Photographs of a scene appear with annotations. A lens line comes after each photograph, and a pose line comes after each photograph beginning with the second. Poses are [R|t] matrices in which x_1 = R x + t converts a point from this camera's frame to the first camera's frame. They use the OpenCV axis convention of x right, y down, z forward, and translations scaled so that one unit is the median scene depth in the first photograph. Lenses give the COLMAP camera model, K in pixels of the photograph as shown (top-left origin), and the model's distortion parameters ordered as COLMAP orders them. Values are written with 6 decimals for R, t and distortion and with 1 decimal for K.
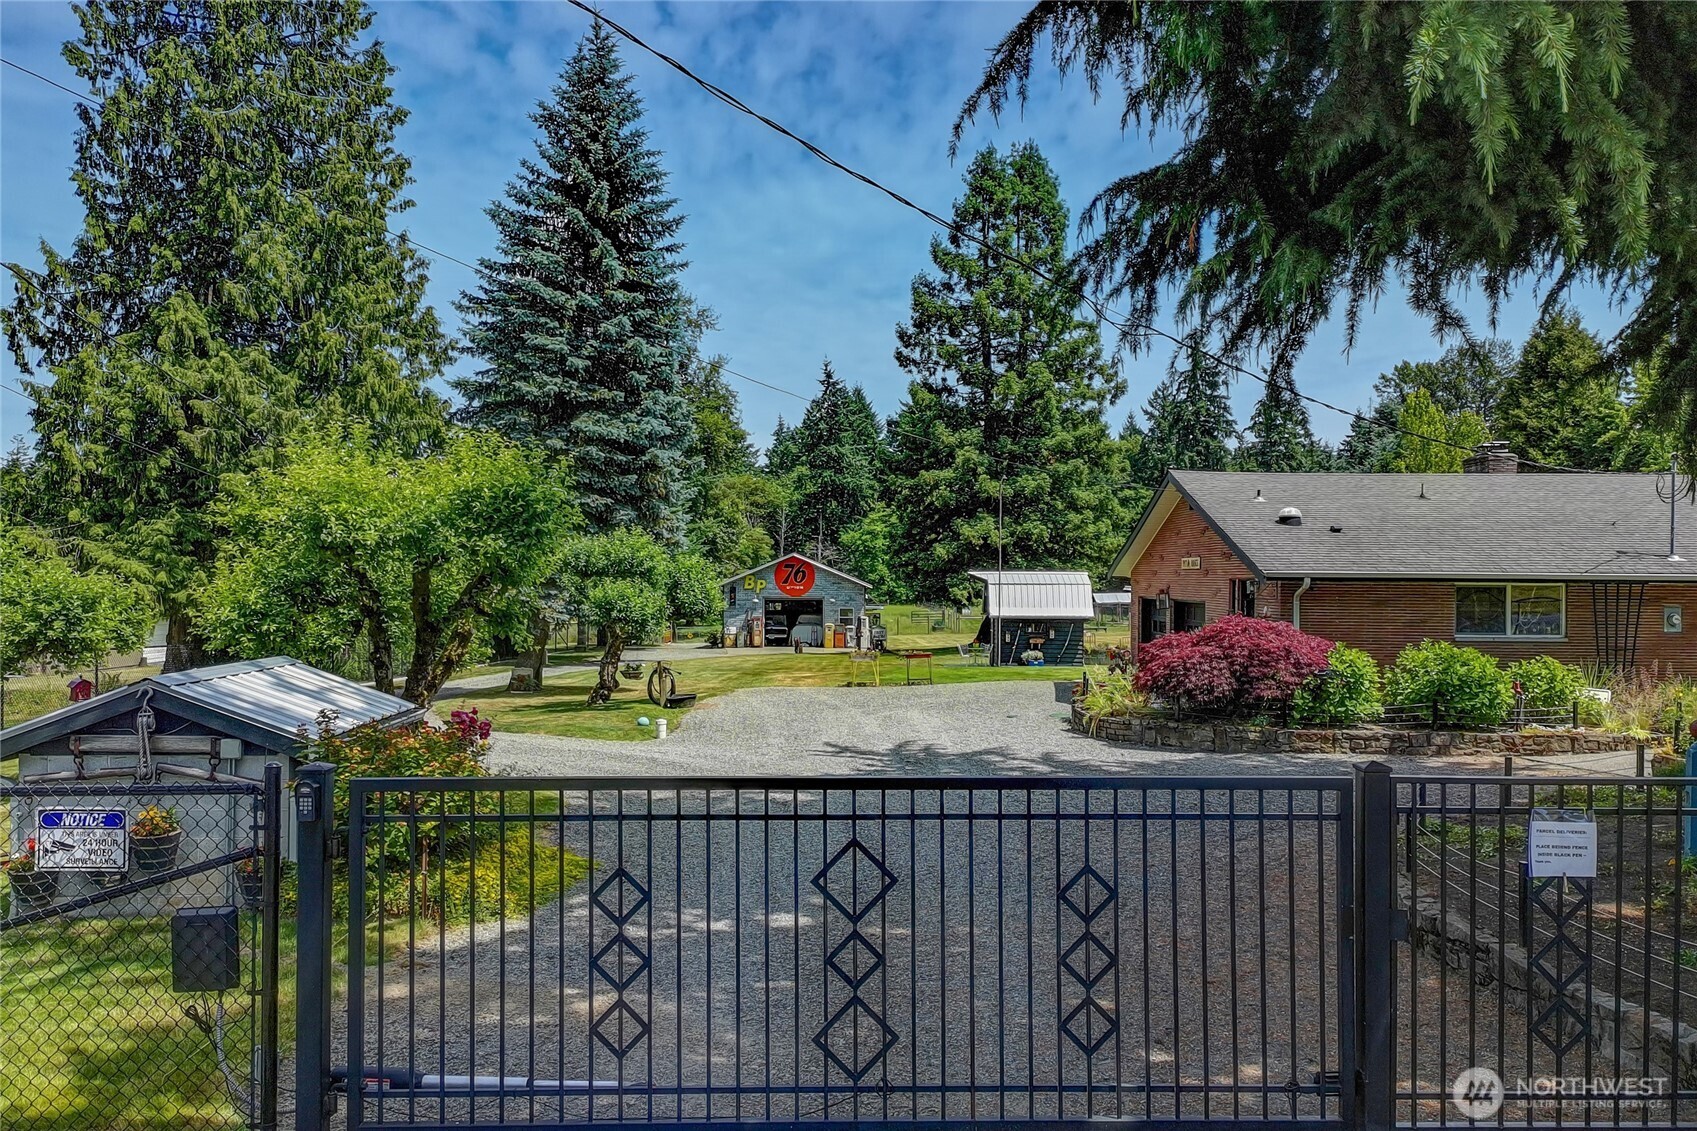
lens RADIAL K [[1267.9, 0, 848.5], [0, 1267.9, 565.5], [0, 0, 1]] dist [0.064125, -0.086772]
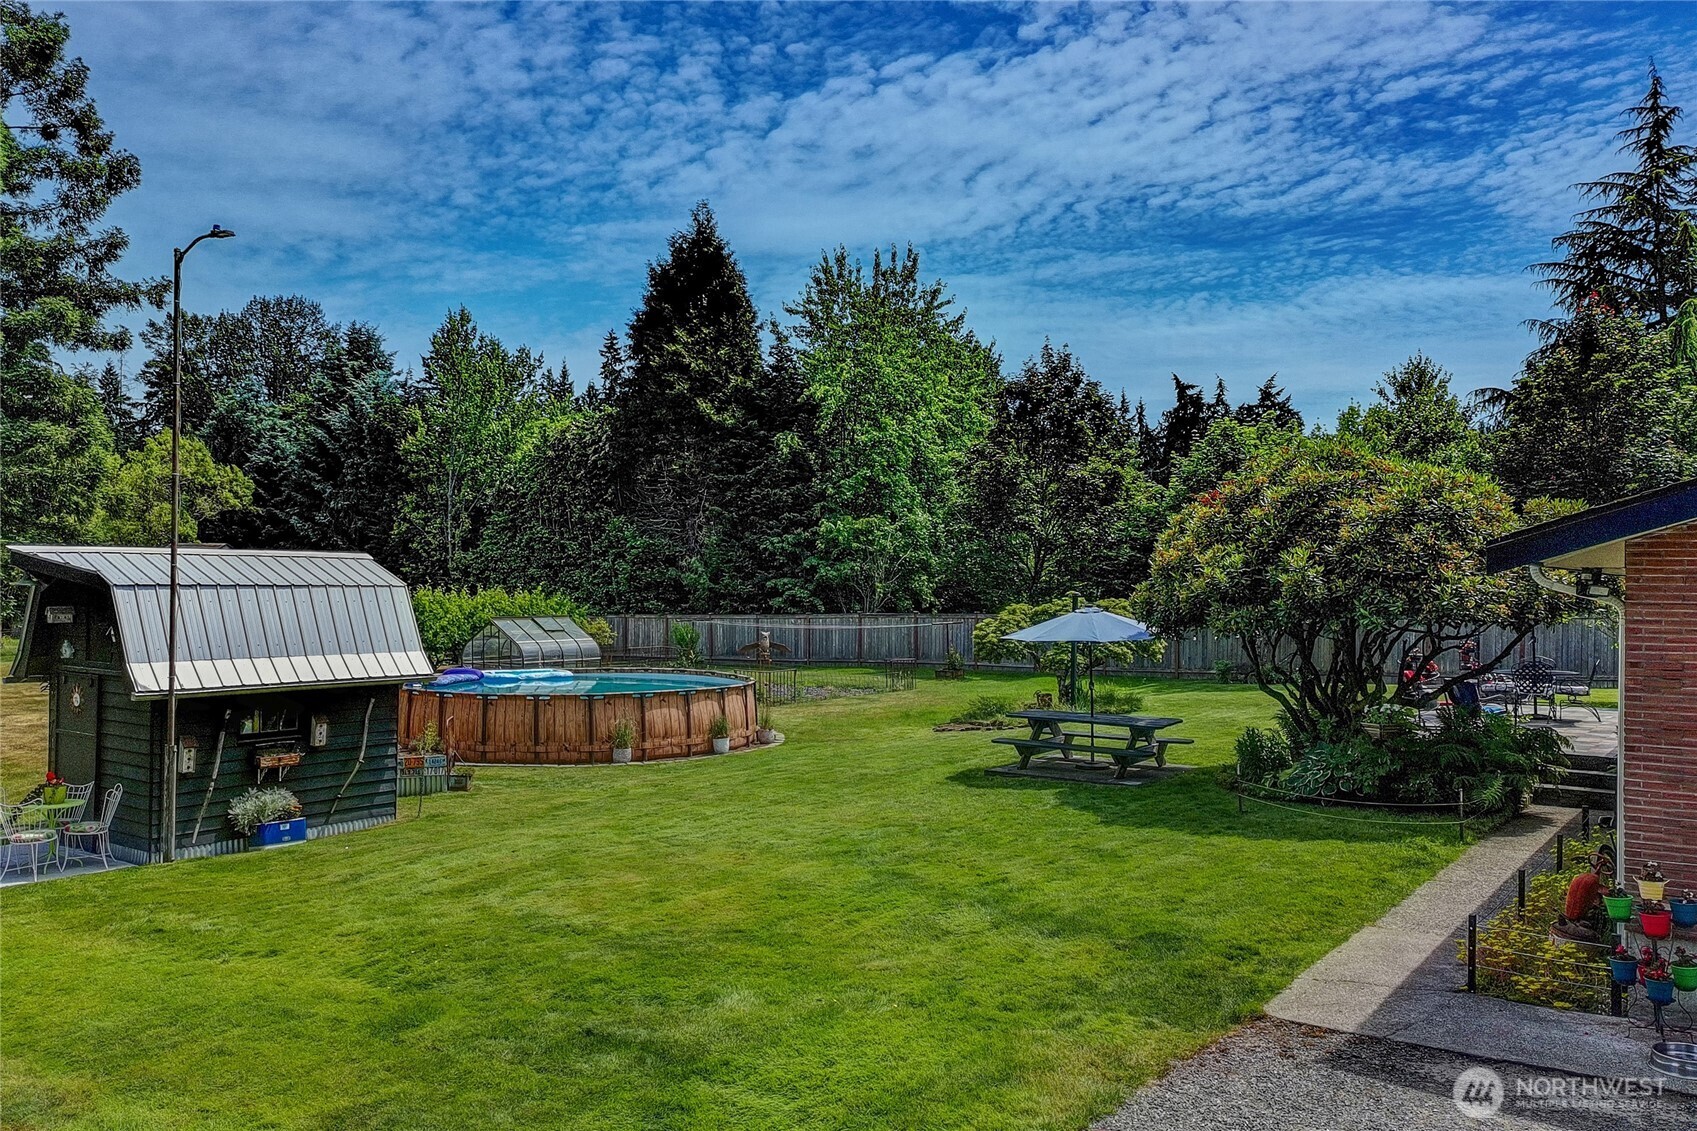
lens RADIAL K [[1312.4, 0, 848.5], [0, 1312.4, 565.5], [0, 0, 1]] dist [0.091205, -0.096711]
pose [[0.583112, 0.010207, 0.812328, -0.026645], [-0.013011, 0.999910, -0.003225, 0.005097], [-0.812288, -0.008688, 0.583192, 0.400137]]
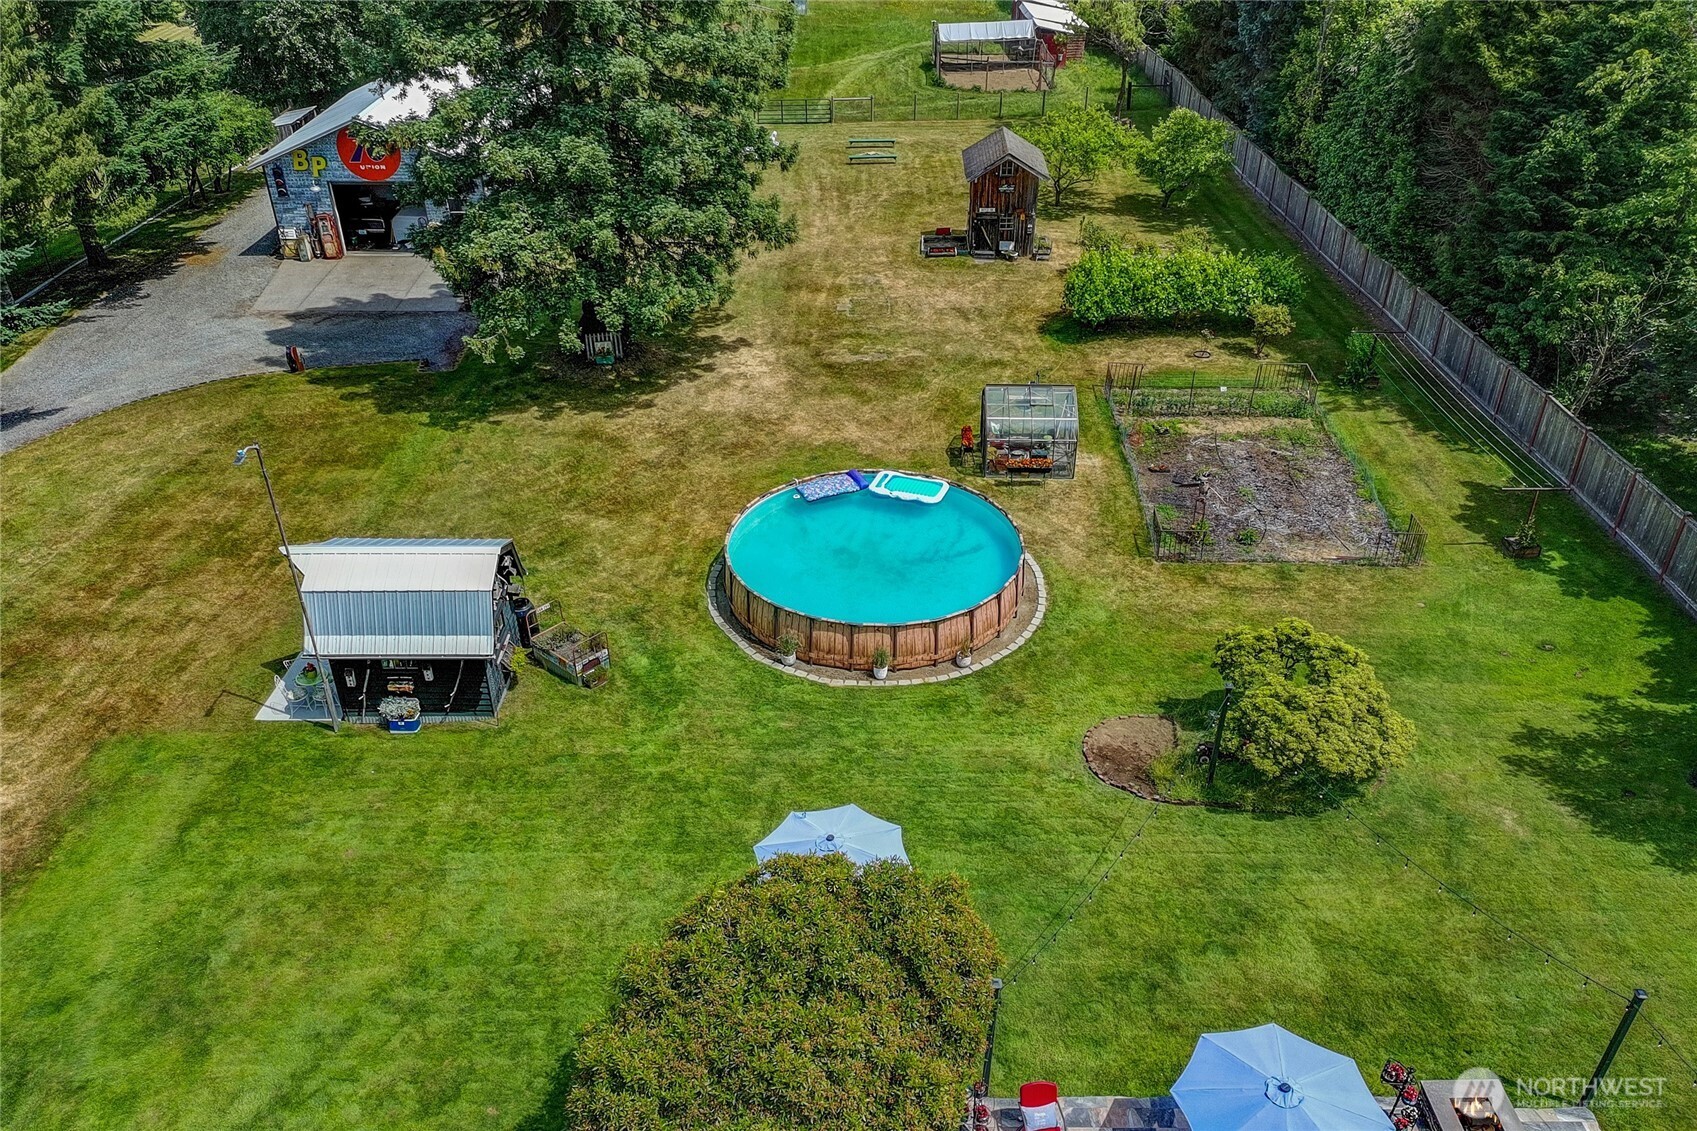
lens RADIAL K [[1278.4, 0, 848.5], [0, 1278.4, 565.5], [0, 0, 1]] dist [0.073061, -0.077531]
pose [[0.999982, -0.005868, 0.000923, 0.203756], [0.004418, 0.838605, 0.544722, -0.174851], [-0.003970, -0.544708, 0.838616, 0.321323]]
